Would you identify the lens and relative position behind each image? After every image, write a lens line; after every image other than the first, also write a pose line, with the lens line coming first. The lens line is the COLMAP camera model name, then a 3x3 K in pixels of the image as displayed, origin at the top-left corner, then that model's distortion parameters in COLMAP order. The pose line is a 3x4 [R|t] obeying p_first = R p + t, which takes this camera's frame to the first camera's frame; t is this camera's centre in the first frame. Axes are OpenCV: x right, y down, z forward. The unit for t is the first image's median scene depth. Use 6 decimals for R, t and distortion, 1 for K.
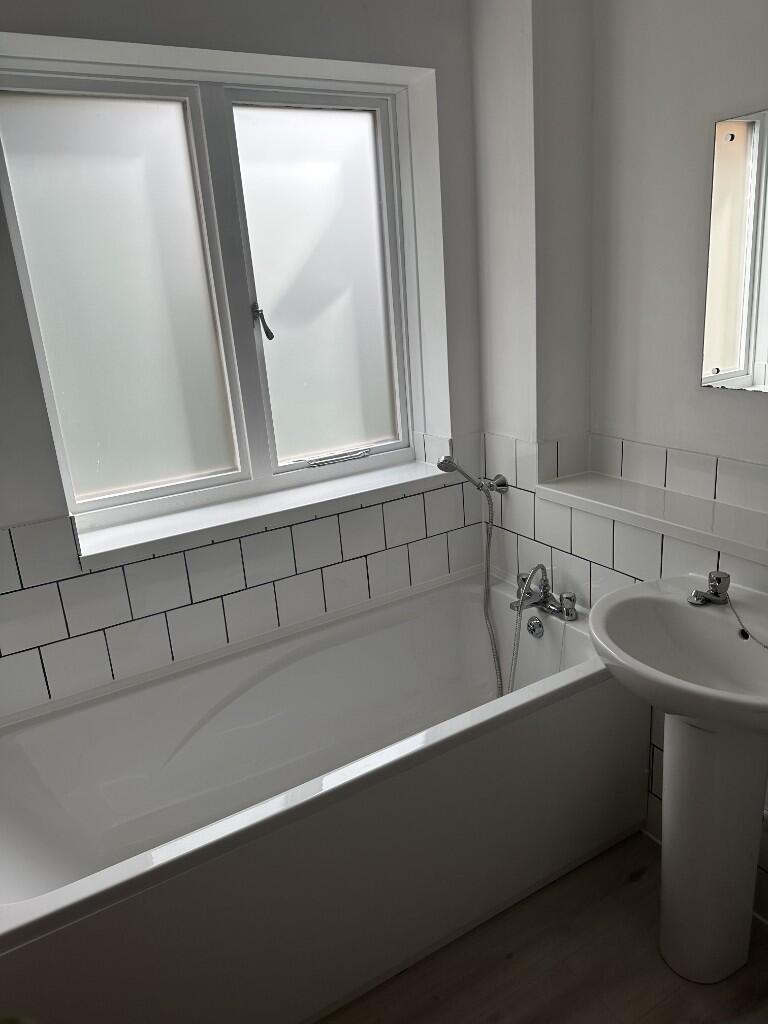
lens RADIAL K [[708.4, 0, 383.0], [0, 708.4, 513.0], [0, 0, 1]] dist [0.127057, -0.212788]
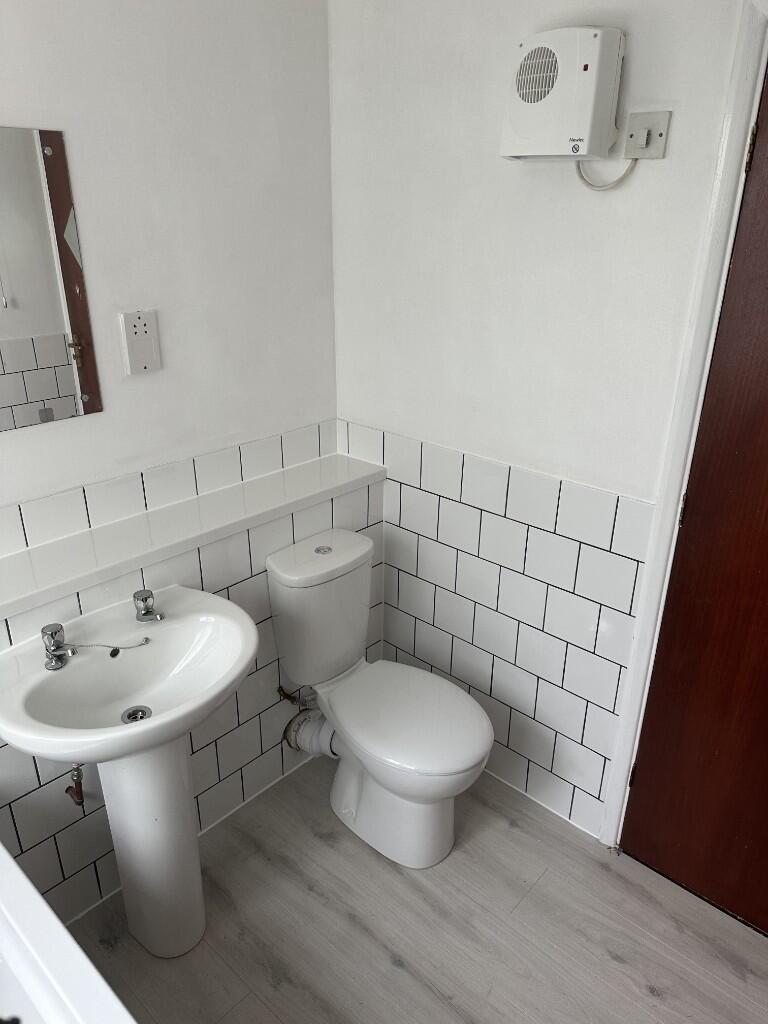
lens RADIAL K [[708.4, 0, 383.0], [0, 708.4, 513.0], [0, 0, 1]] dist [0.127057, -0.212788]
pose [[-0.303180, -0.306201, 0.902398, -0.599842], [0.304121, 0.866358, 0.396148, -0.385140], [-0.903102, 0.394542, -0.169540, 1.125657]]
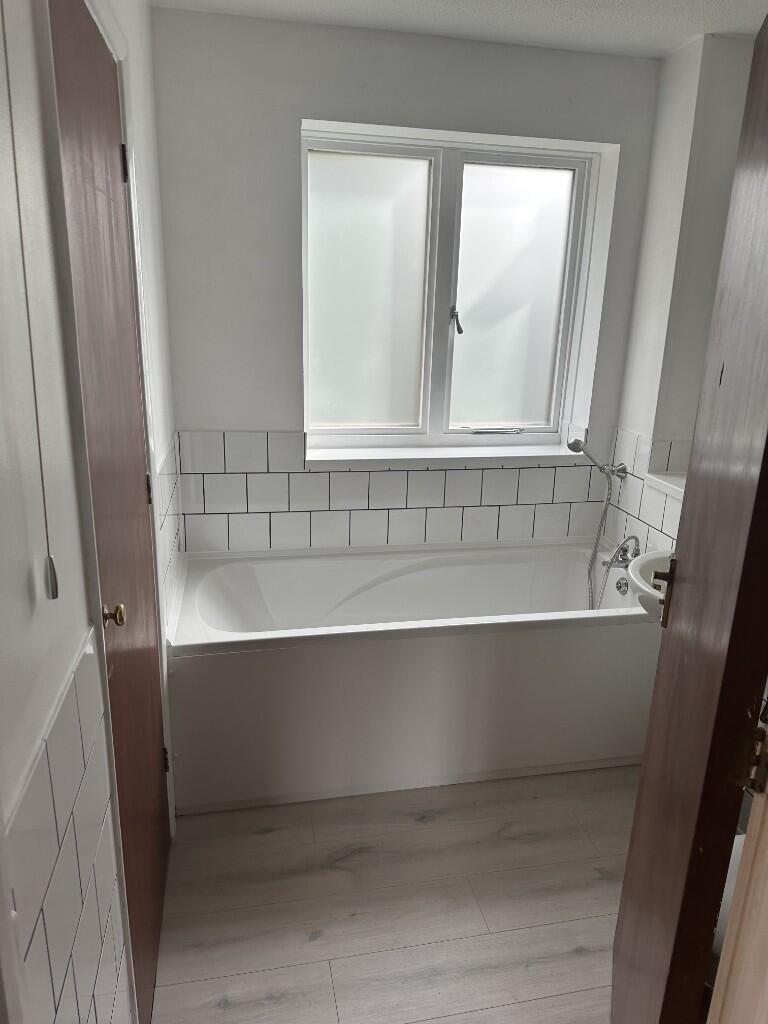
lens RADIAL K [[708.4, 0, 383.0], [0, 708.4, 513.0], [0, 0, 1]] dist [0.127057, -0.212788]
pose [[0.941180, 0.189582, -0.279713, 0.145821], [-0.190397, 0.981401, 0.024519, 0.083835], [0.279159, 0.030180, 0.959770, -0.326836]]
